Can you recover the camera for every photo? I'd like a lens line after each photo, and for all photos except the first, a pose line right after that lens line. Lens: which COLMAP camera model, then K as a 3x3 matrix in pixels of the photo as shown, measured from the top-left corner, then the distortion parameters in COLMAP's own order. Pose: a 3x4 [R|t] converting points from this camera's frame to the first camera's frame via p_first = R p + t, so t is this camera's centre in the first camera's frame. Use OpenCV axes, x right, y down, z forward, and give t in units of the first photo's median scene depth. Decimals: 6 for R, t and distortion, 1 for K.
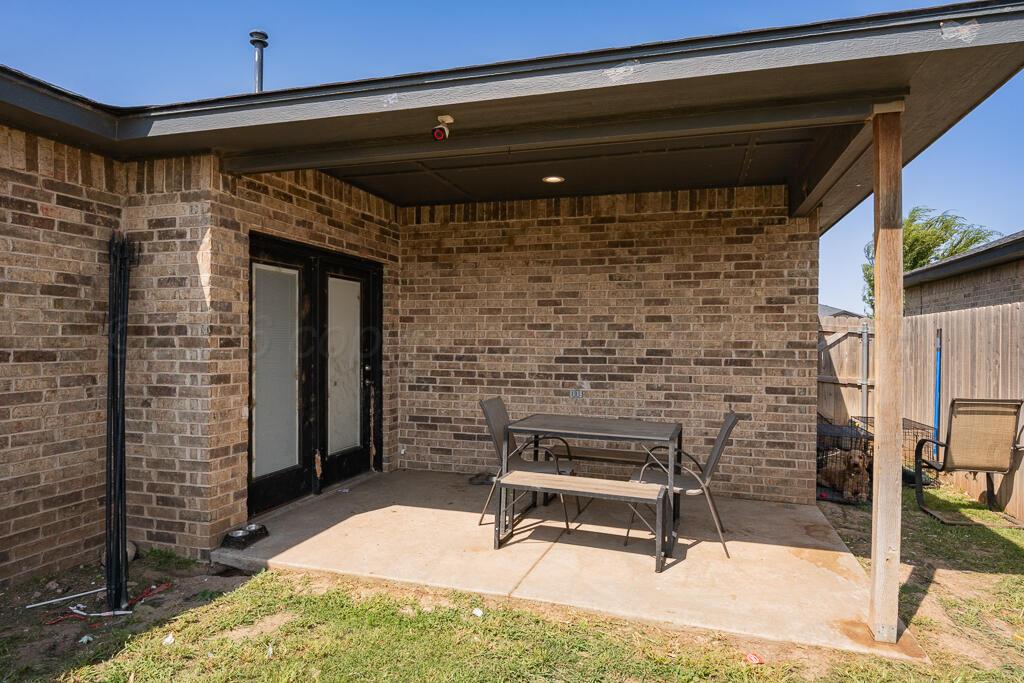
lens RADIAL K [[609.1, 0, 488.9], [0, 609.1, 342.7], [0, 0, 1]] dist [-0.003768, -0.000572]
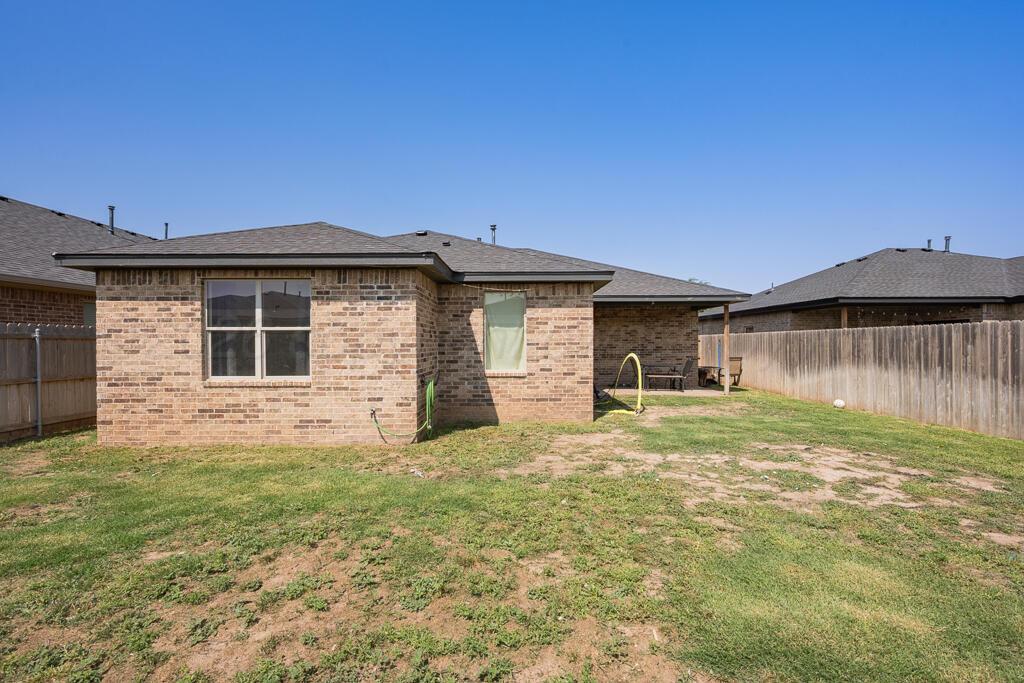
lens RADIAL K [[465.3, 0, 518.5], [0, 465.3, 341.6], [0, 0, 1]] dist [0.000072, -0.000103]
pose [[0.946911, -0.010980, 0.321309, -1.383154], [0.013021, 0.999906, -0.004202, -0.016238], [-0.321233, 0.008162, 0.946965, -1.328000]]
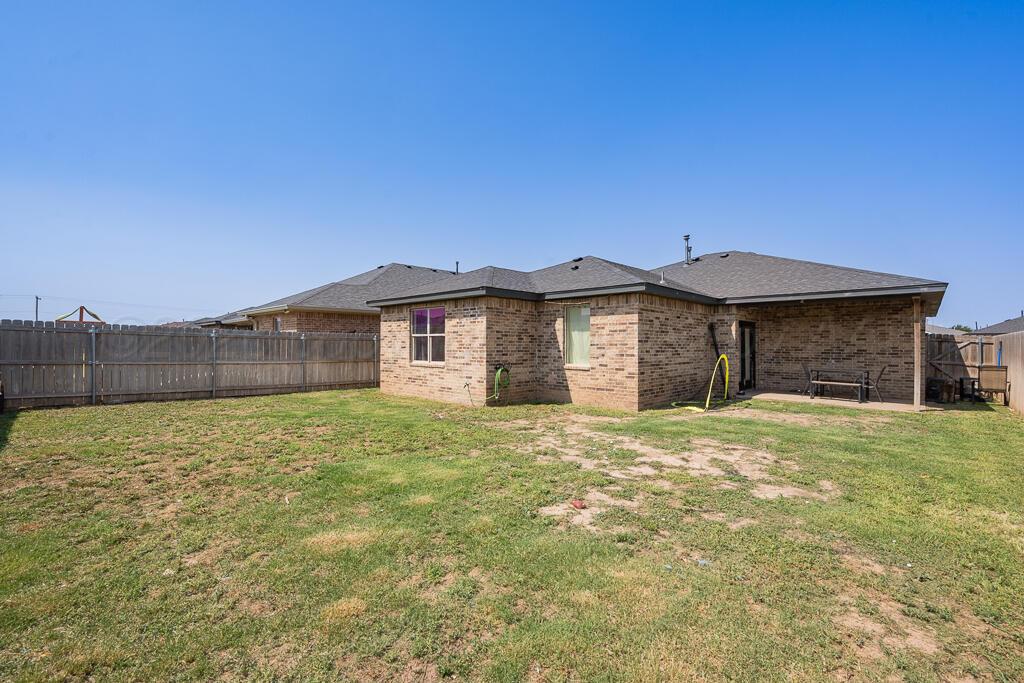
lens RADIAL K [[438.1, 0, 526.9], [0, 438.1, 343.3], [0, 0, 1]] dist [-0.003288, 0.000105]
pose [[0.918501, -0.007008, -0.395357, -0.395694], [0.002877, 0.999935, -0.011042, -0.000714], [0.395409, 0.009005, 0.918461, -1.676615]]
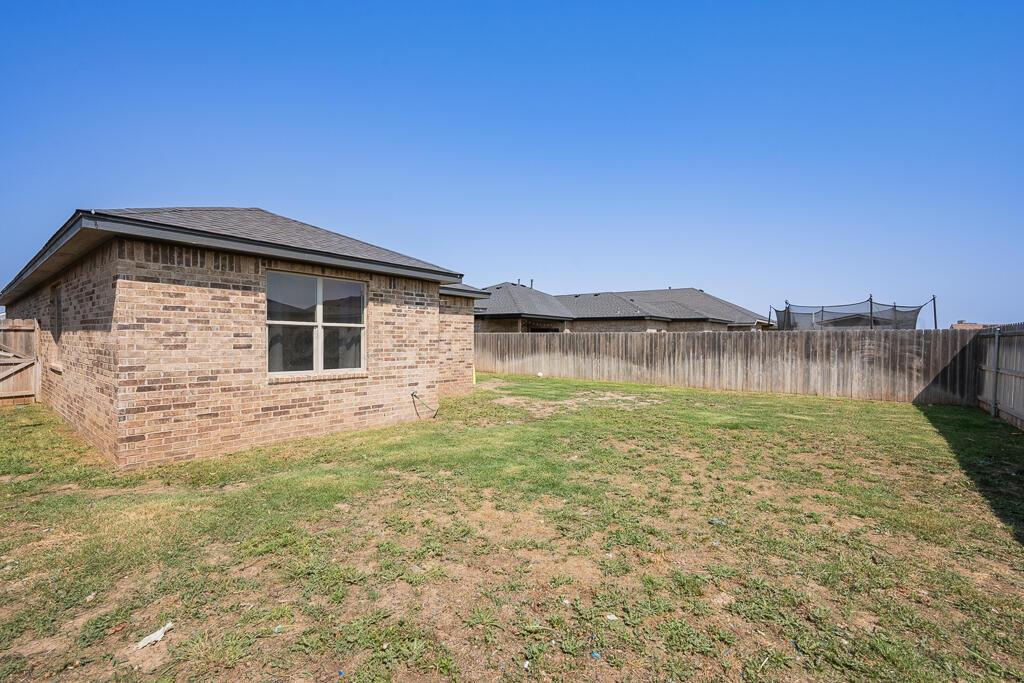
lens RADIAL K [[438.1, 0, 514.3], [0, 438.1, 341.5], [0, 0, 1]] dist [-0.003288, 0.000105]
pose [[0.338456, -0.009794, 0.940931, -2.558491], [-0.004639, 0.999916, 0.012076, -0.033812], [-0.940971, -0.008452, 0.338382, -0.858427]]
